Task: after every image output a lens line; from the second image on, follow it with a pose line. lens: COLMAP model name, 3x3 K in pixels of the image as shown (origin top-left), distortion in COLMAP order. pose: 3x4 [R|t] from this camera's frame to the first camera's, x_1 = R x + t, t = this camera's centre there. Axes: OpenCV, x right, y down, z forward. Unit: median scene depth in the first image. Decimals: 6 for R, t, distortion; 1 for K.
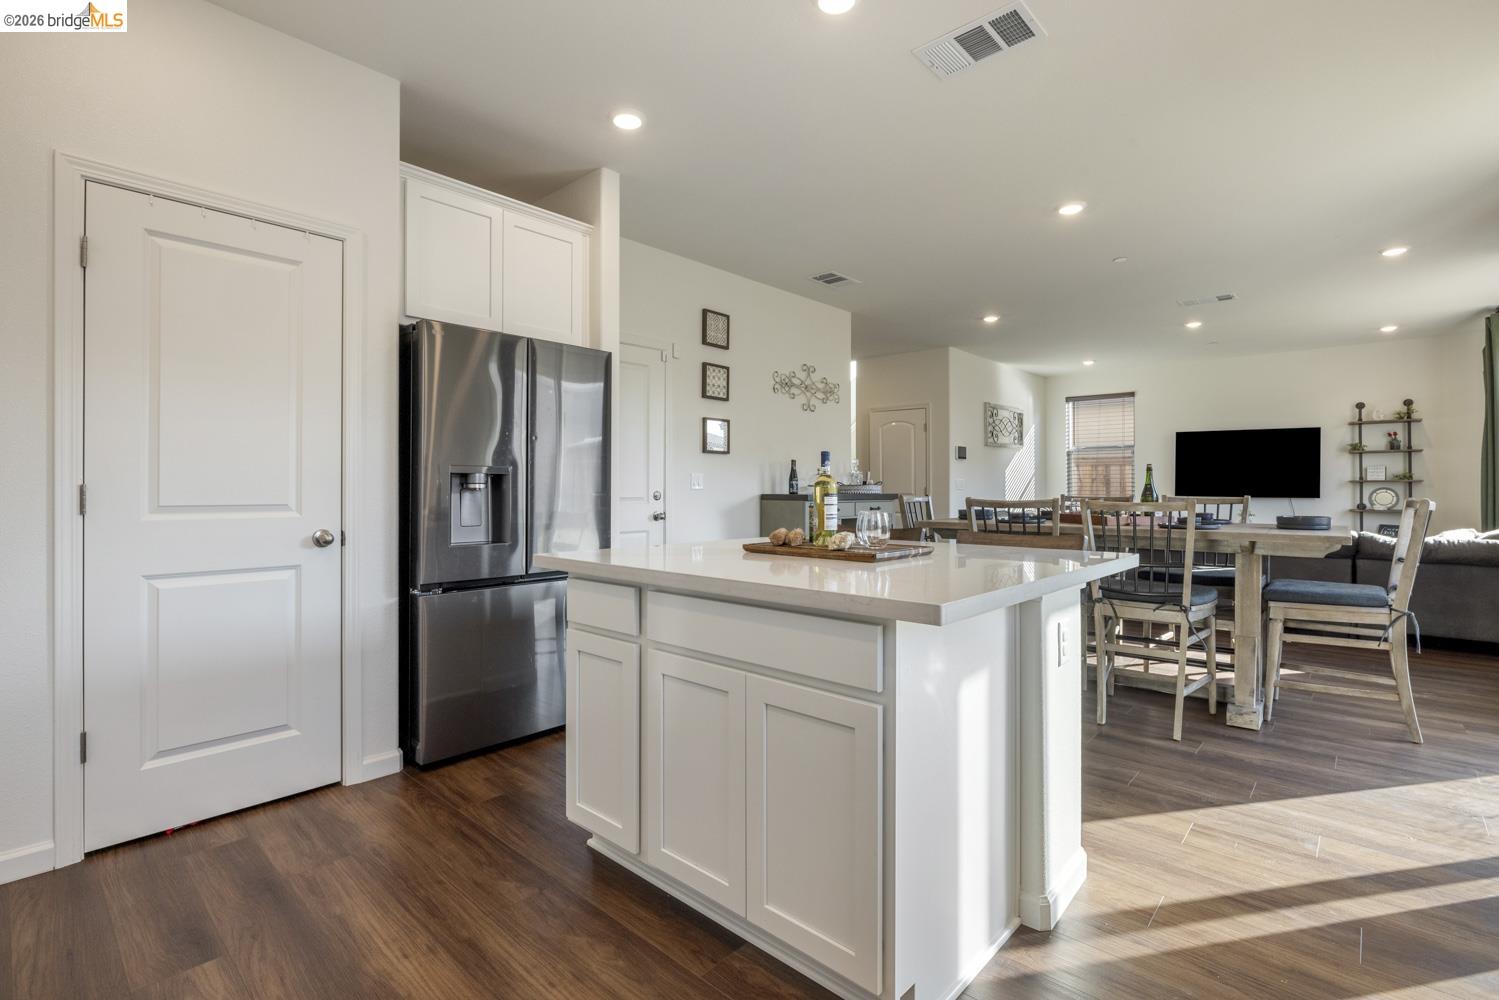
lens RADIAL K [[695.2, 0, 749.5], [0, 695.2, 500.0], [0, 0, 1]] dist [0.000128, 0.000008]
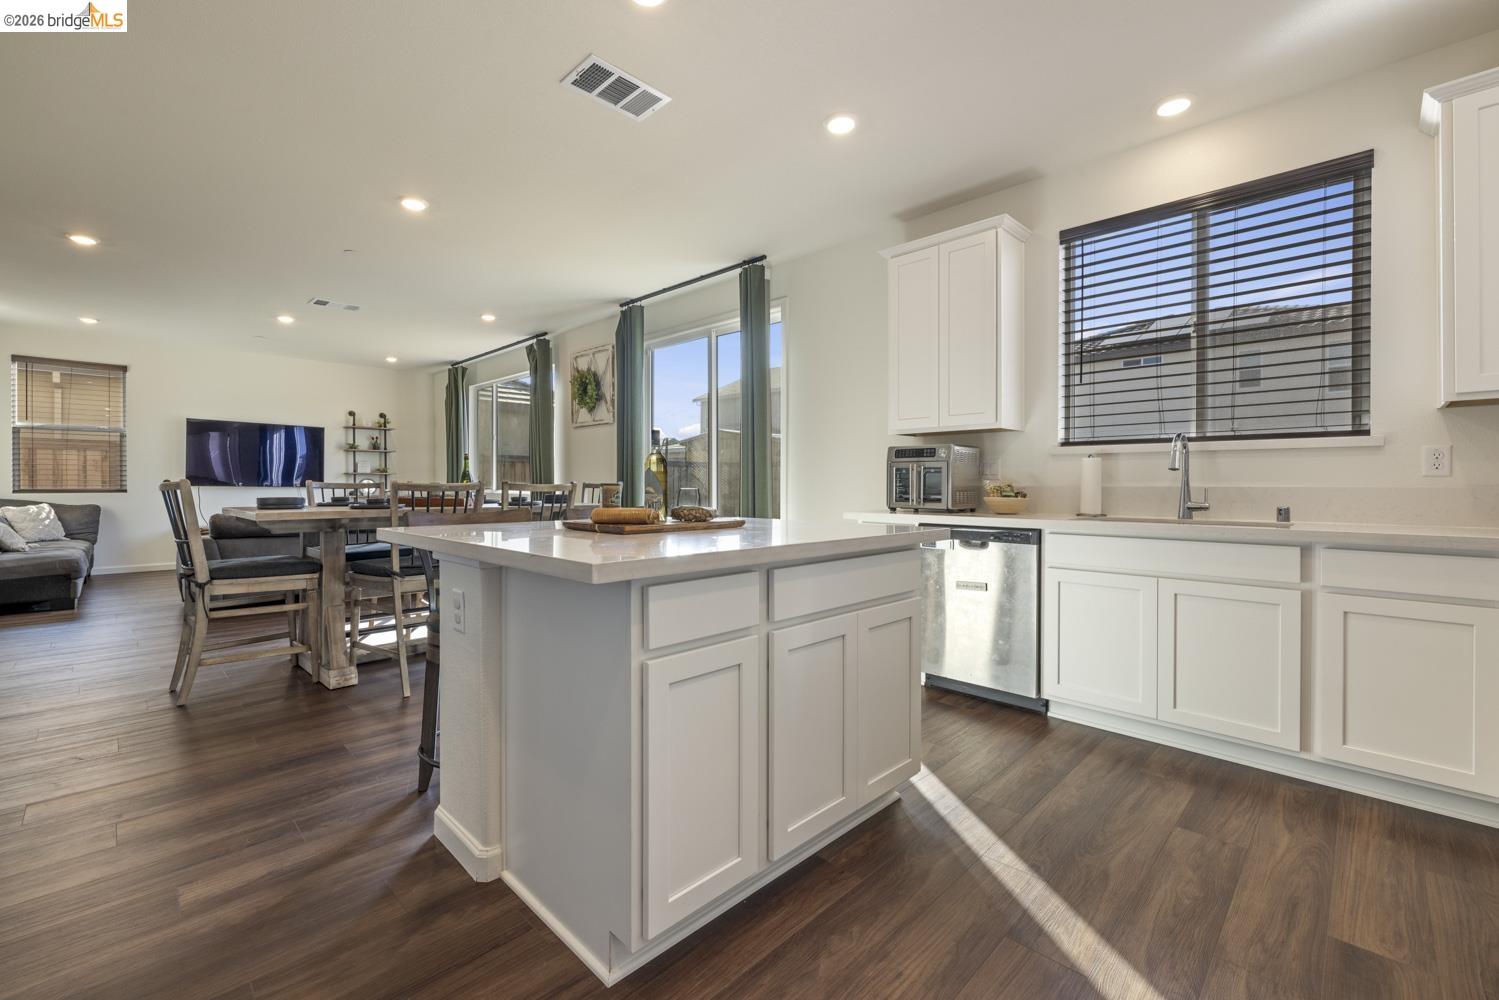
lens RADIAL K [[630.1, 0, 746.9], [0, 630.1, 488.3], [0, 0, 1]] dist [0.000304, -0.000246]
pose [[0.038372, -0.006704, 0.999241, -0.246023], [0.015610, 0.999859, 0.006109, 0.004333], [-0.999142, 0.015364, 0.038471, 0.248598]]
